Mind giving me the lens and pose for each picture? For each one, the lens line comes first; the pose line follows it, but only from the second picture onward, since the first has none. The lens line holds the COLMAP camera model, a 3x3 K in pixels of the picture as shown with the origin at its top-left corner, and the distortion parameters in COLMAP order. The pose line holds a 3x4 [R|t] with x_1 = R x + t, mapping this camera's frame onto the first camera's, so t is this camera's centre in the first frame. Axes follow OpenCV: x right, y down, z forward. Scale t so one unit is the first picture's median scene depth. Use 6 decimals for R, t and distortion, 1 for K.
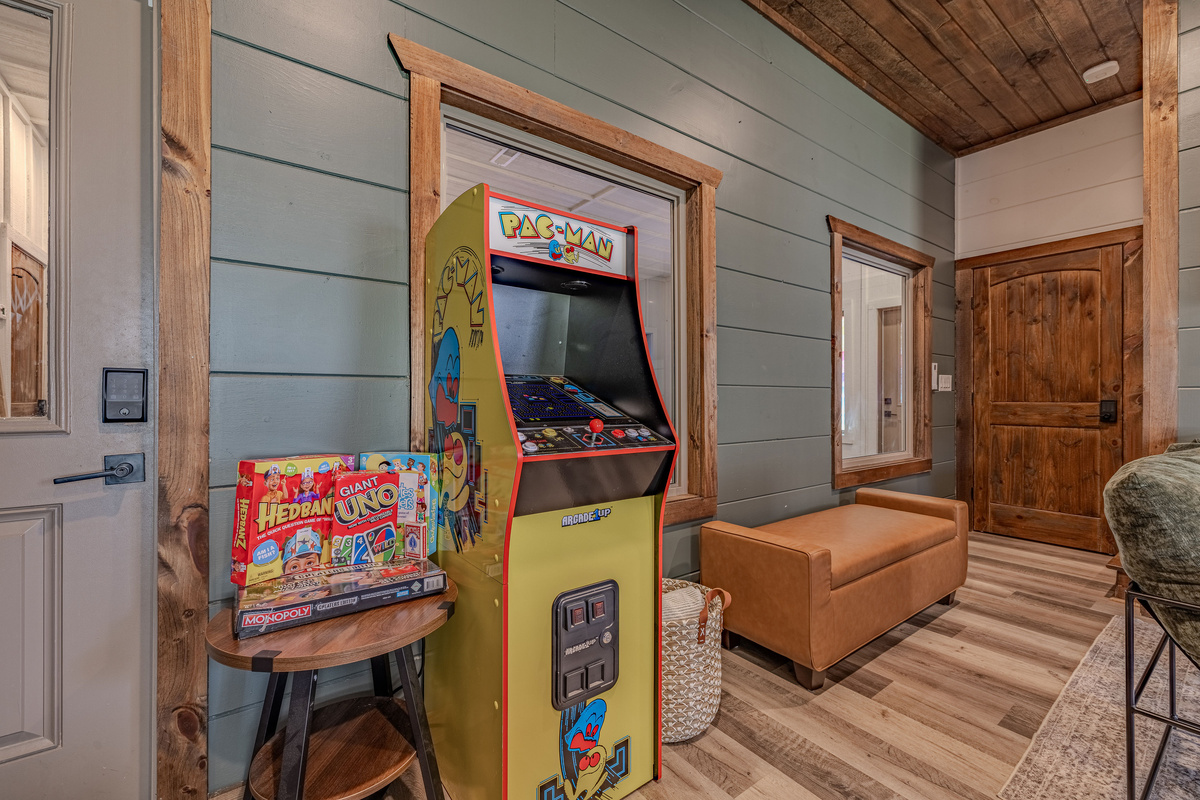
lens RADIAL K [[500.5, 0, 612.9], [0, 500.5, 400.3], [0, 0, 1]] dist [0.000413, -0.000180]
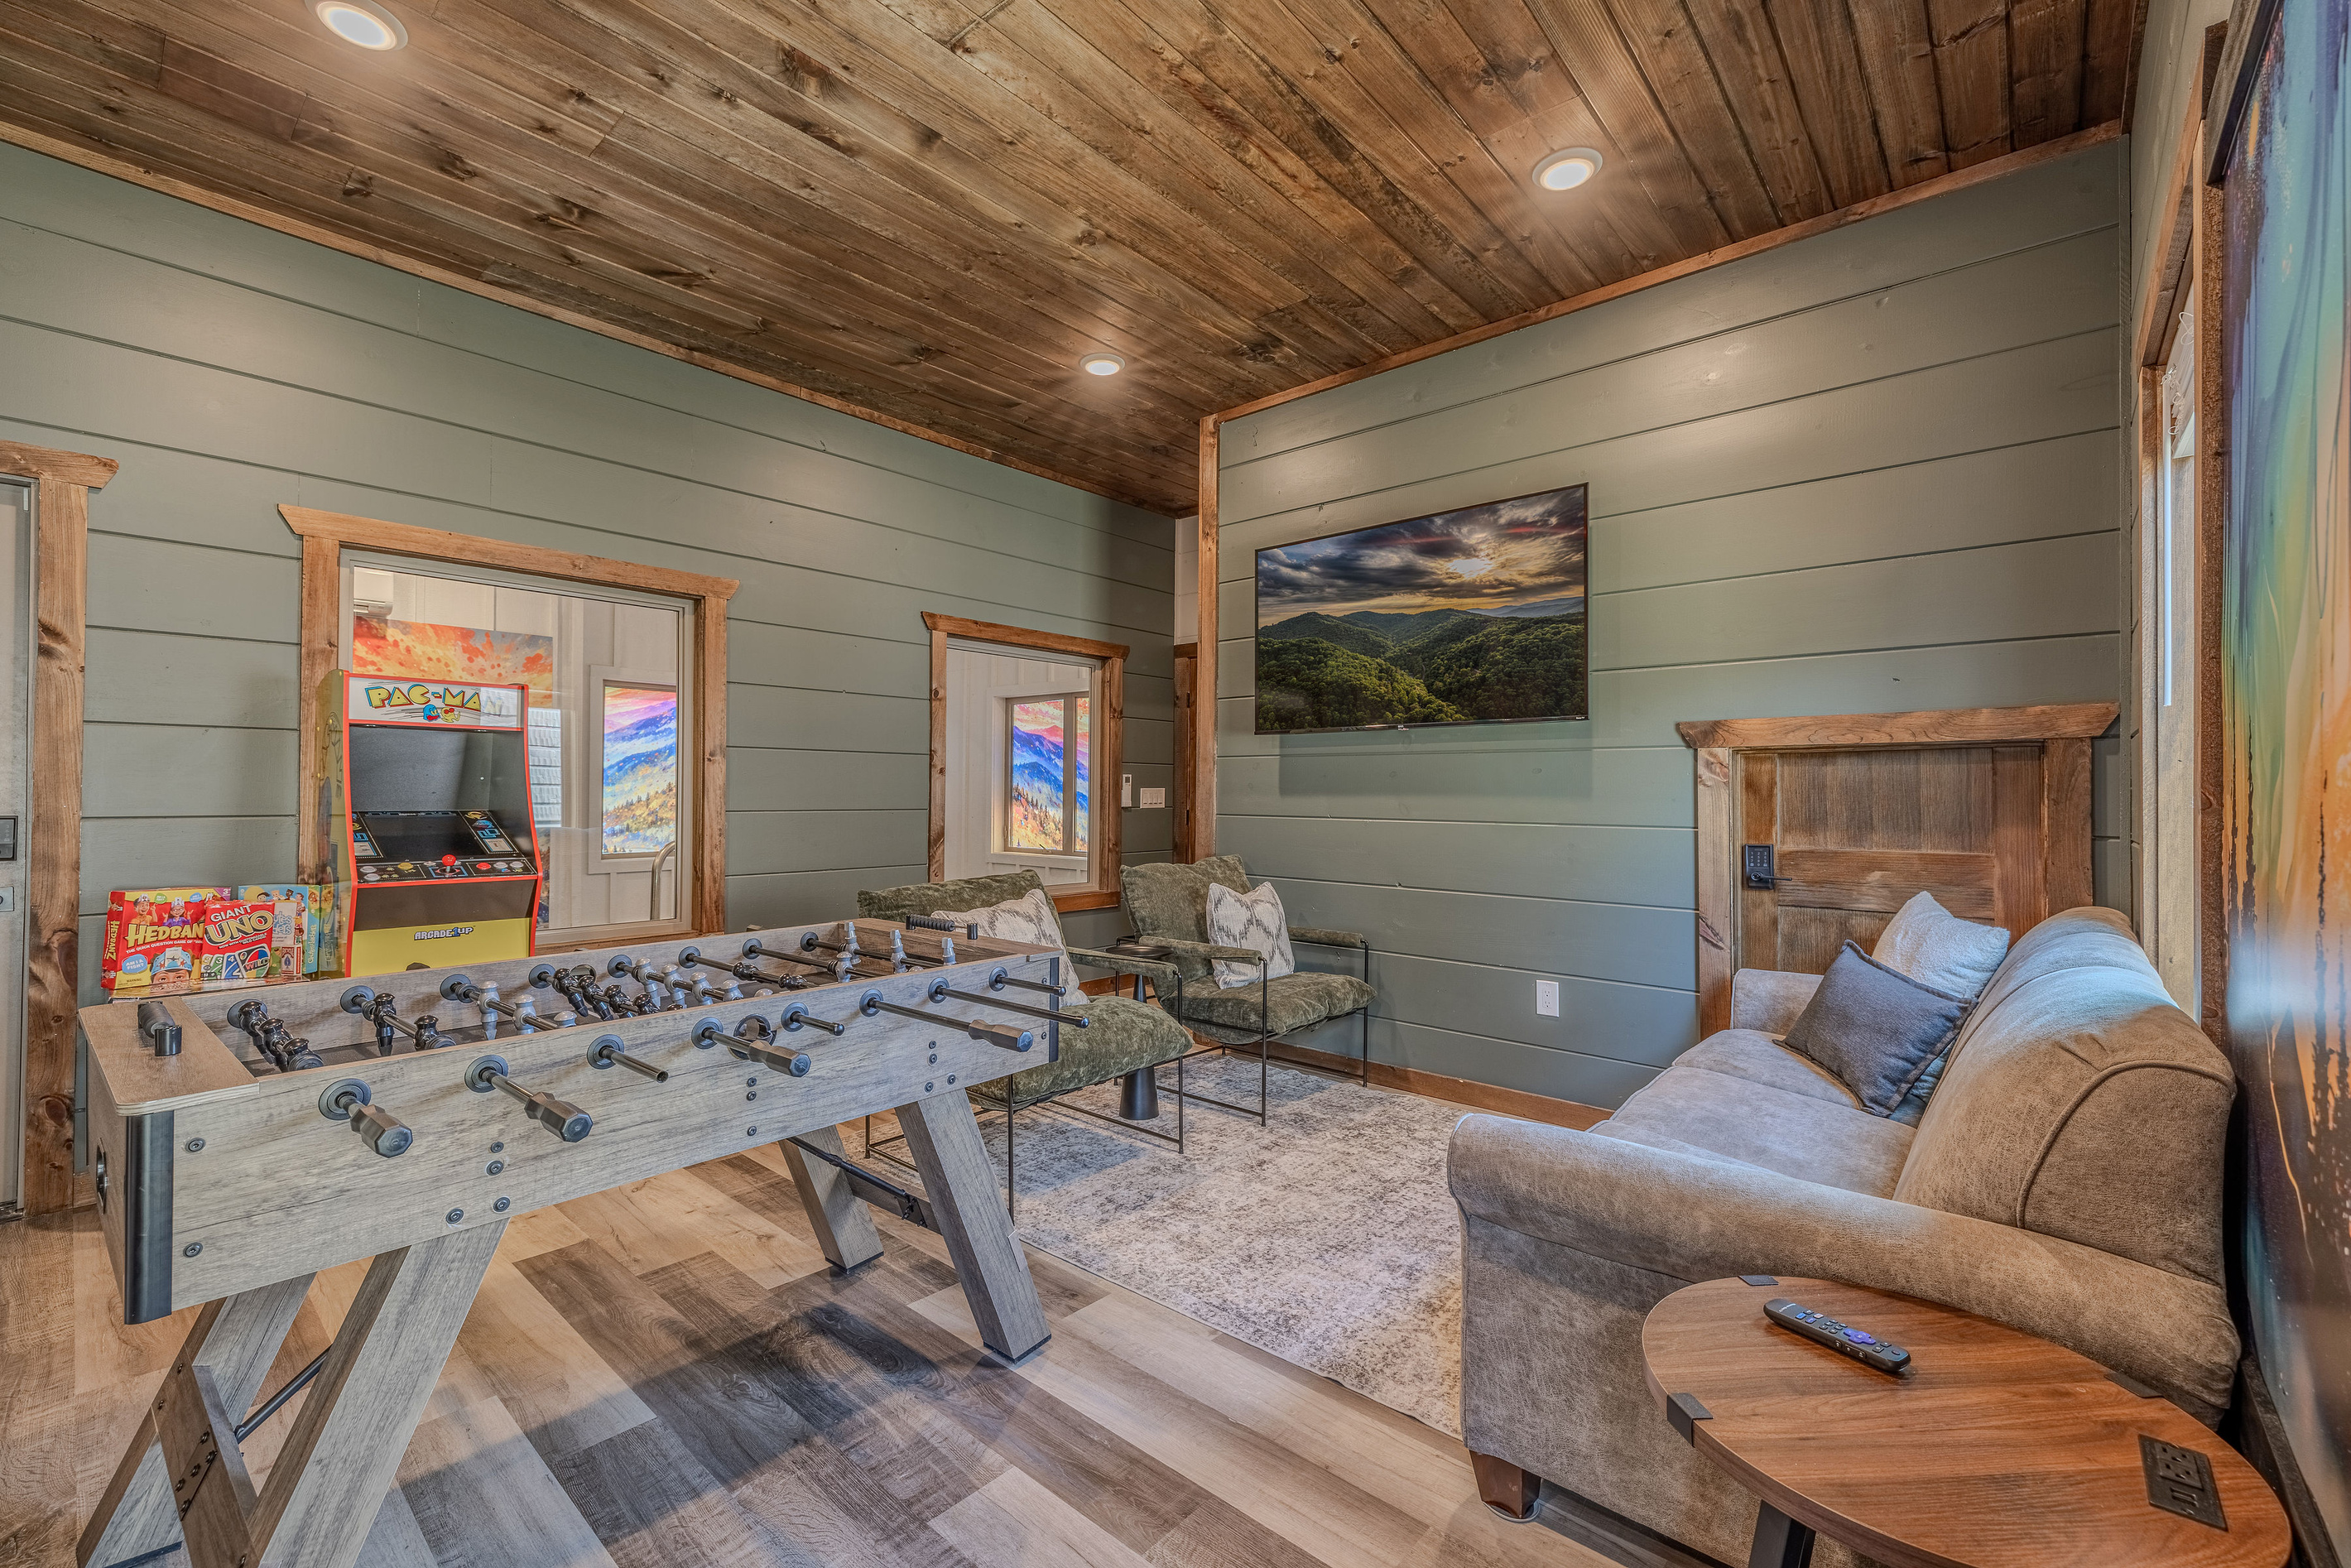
lens RADIAL K [[980.6, 0, 1198.1], [0, 980.6, 786.1], [0, 0, 1]] dist [0.000413, -0.000180]
pose [[0.979575, 0.006960, 0.200957, 1.342063], [-0.005047, 0.999937, -0.010032, -0.124143], [-0.201014, 0.008813, 0.979549, -1.840019]]
